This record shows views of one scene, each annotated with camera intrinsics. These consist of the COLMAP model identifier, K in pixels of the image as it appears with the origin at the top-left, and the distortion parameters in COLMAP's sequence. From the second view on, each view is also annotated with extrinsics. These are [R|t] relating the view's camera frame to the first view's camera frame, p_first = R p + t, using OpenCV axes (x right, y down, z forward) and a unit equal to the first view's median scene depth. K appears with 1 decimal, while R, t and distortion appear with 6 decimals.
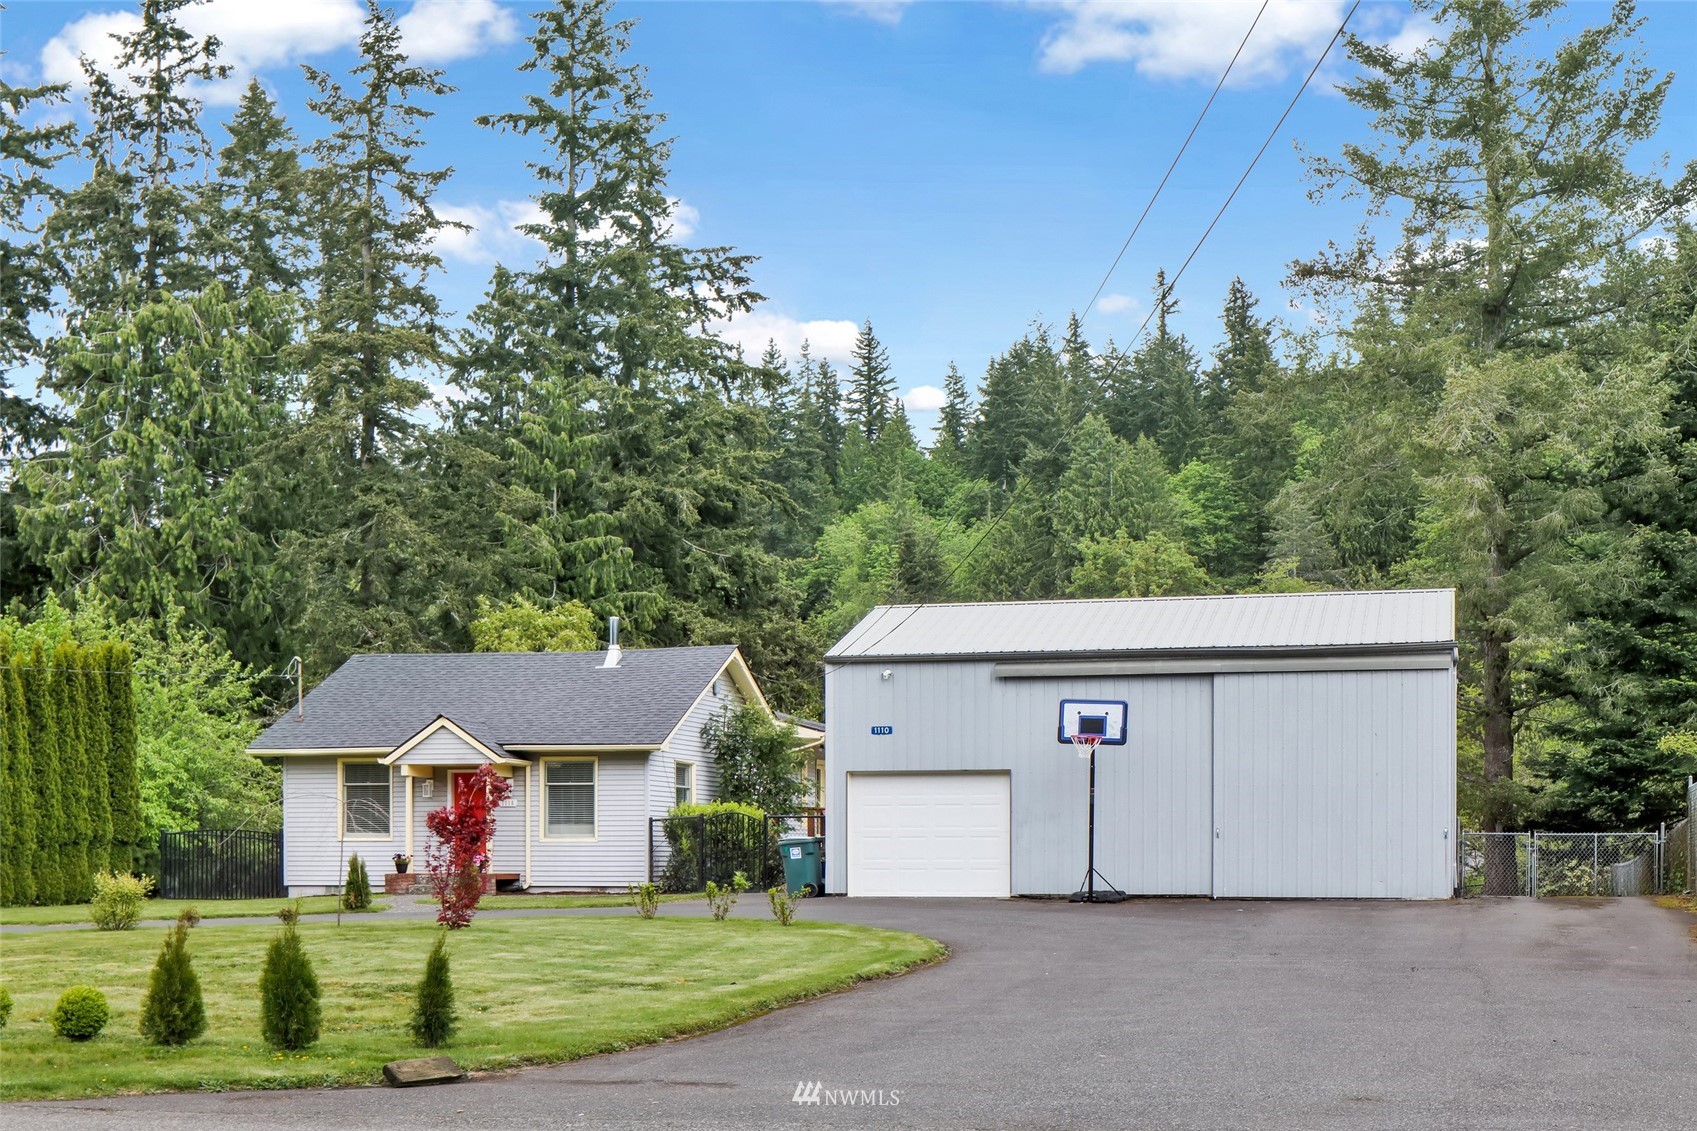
lens RADIAL K [[2340.7, 0, 843.7], [0, 2340.7, 864.2], [0, 0, 1]] dist [-0.011887, -0.004369]
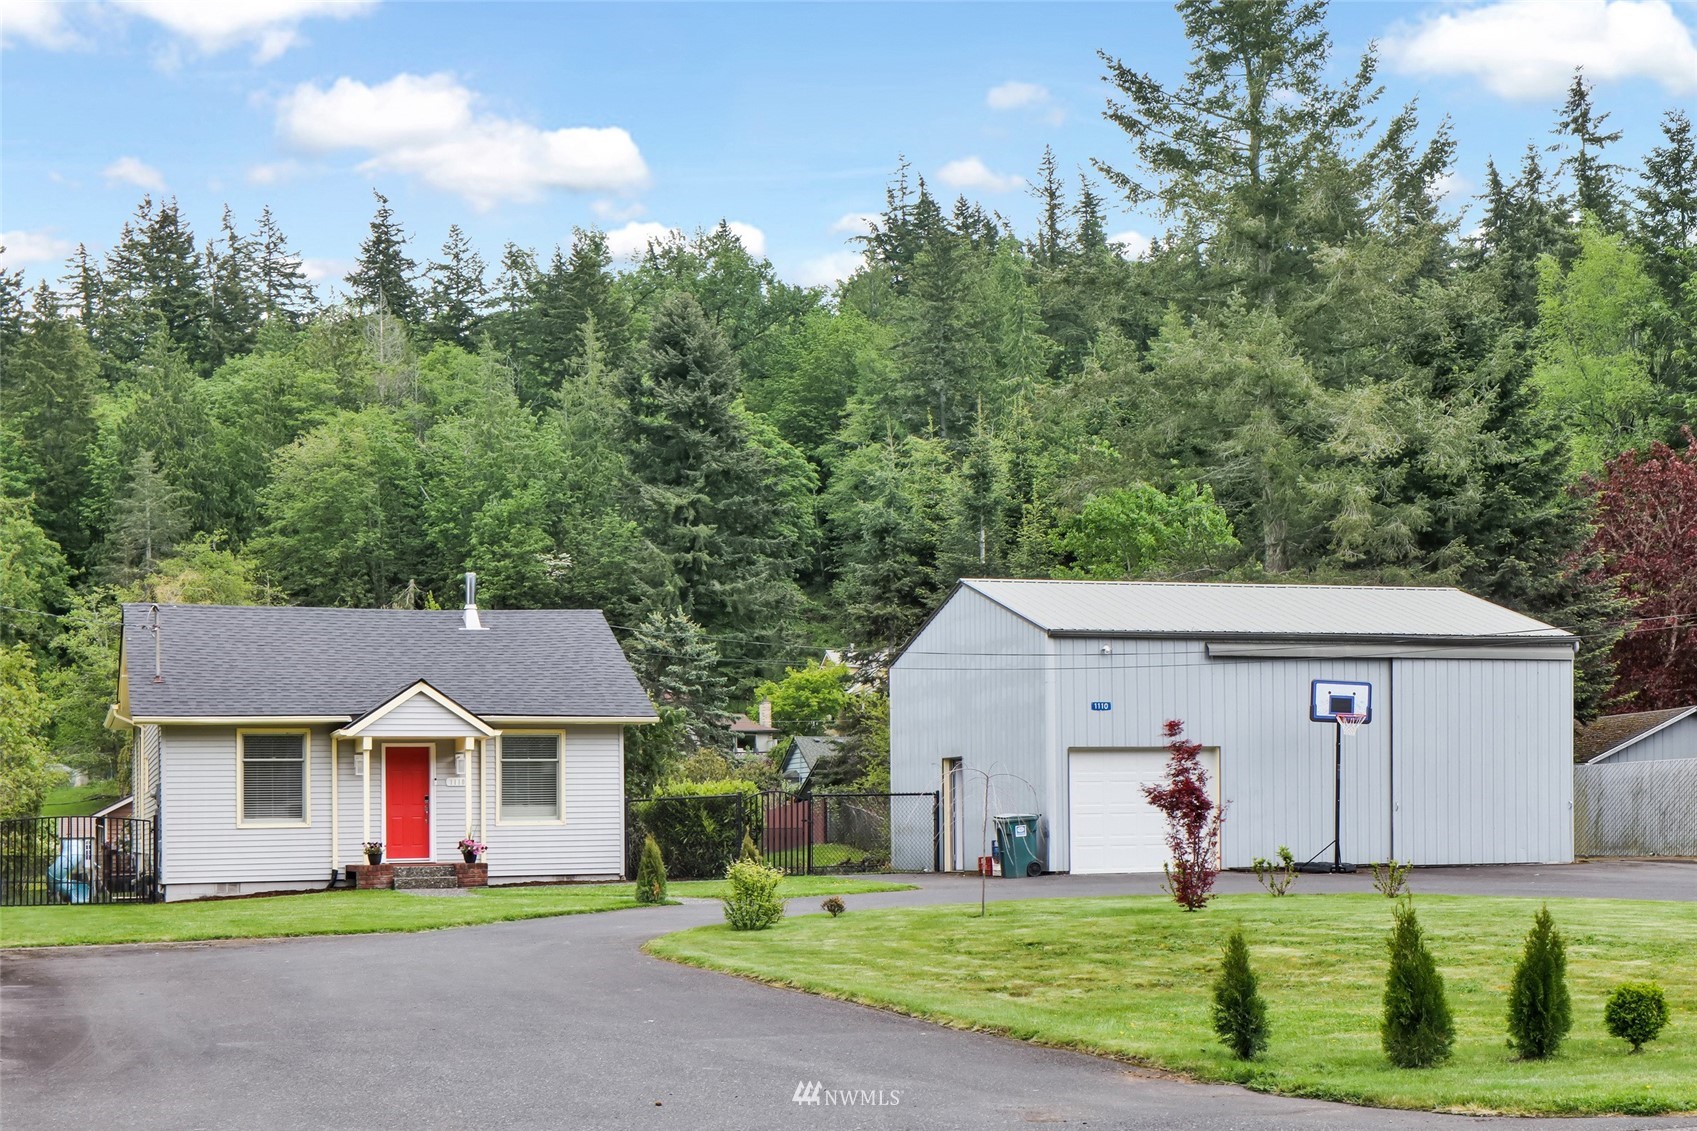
lens RADIAL K [[2396.2, 0, 850.8], [0, 2396.2, 792.9], [0, 0, 1]] dist [0.002700, 0.030991]
pose [[0.829138, -0.004428, 0.559026, -0.355770], [0.018183, 0.999653, -0.019051, -0.001645], [-0.558748, 0.025960, 0.828931, 0.121026]]
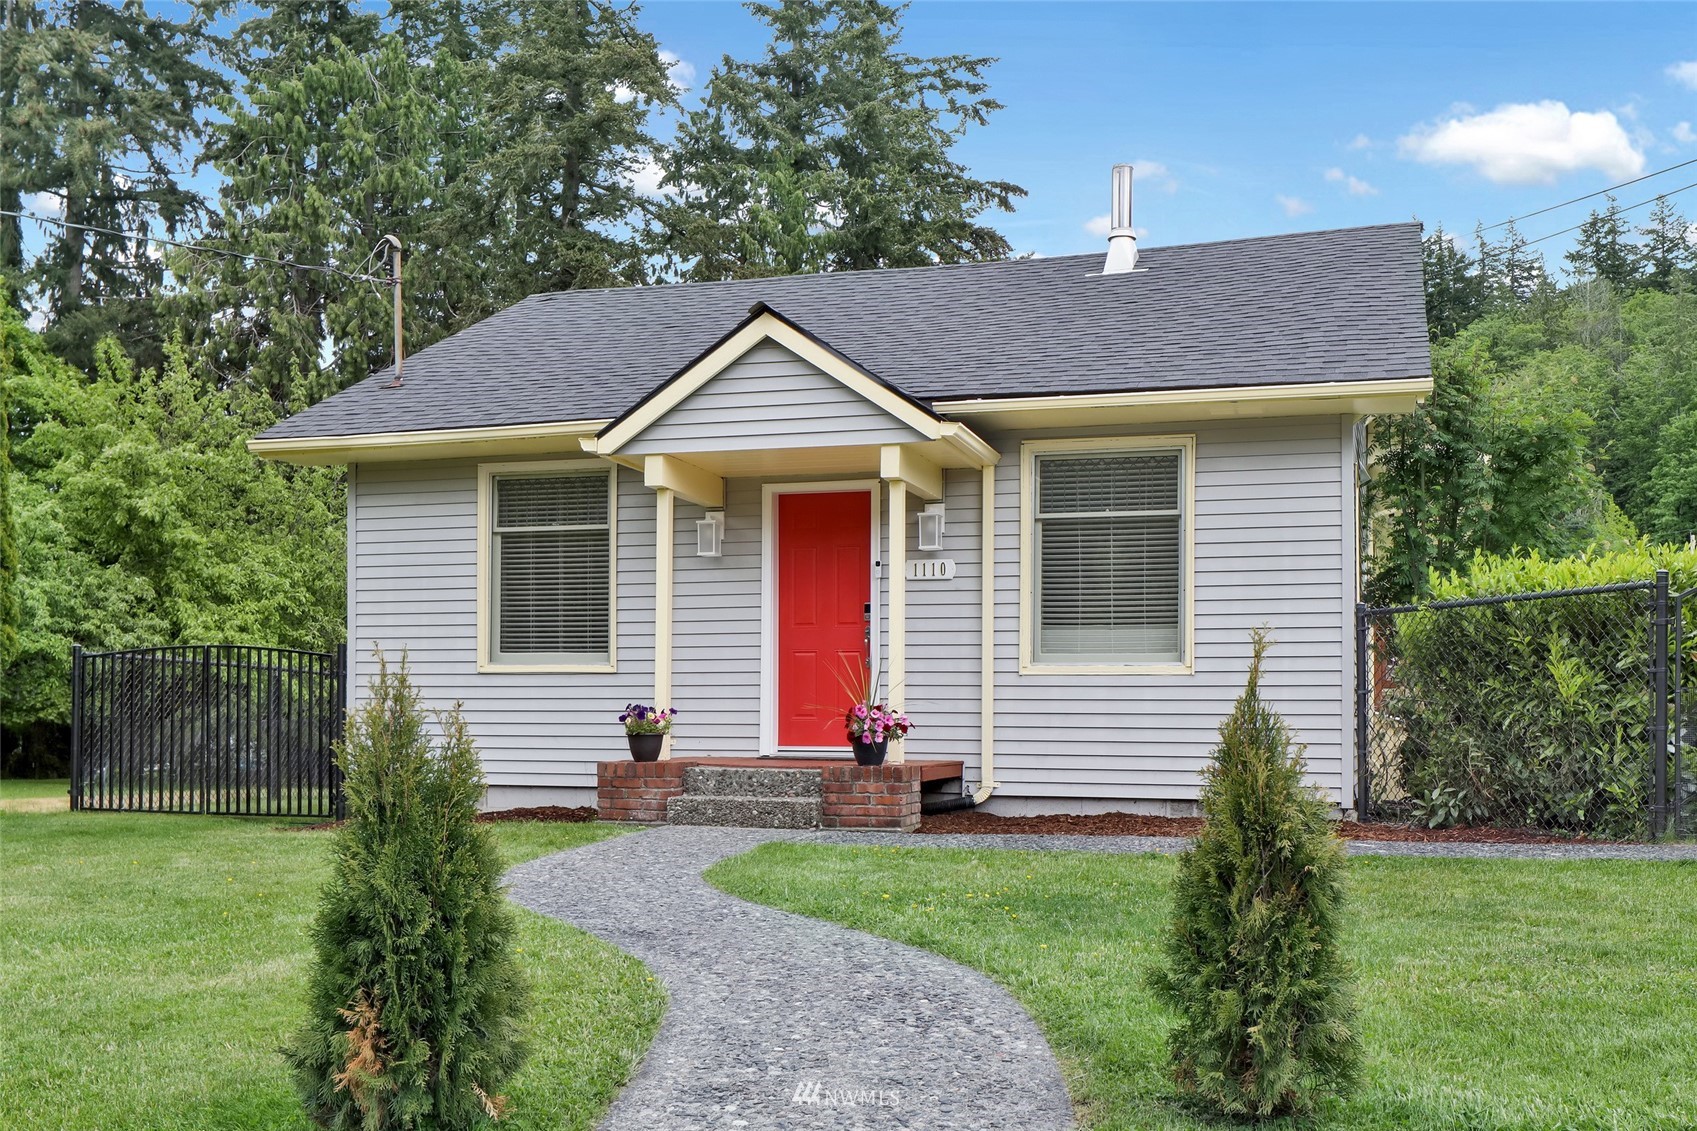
lens RADIAL K [[1683.3, 0, 832.4], [0, 1683.3, 671.2], [0, 0, 1]] dist [-0.006055, -0.026490]
pose [[0.998892, 0.004421, -0.046858, -0.099791], [-0.005814, 0.999543, -0.029649, -0.001485], [0.046705, 0.029888, 0.998461, 0.501172]]
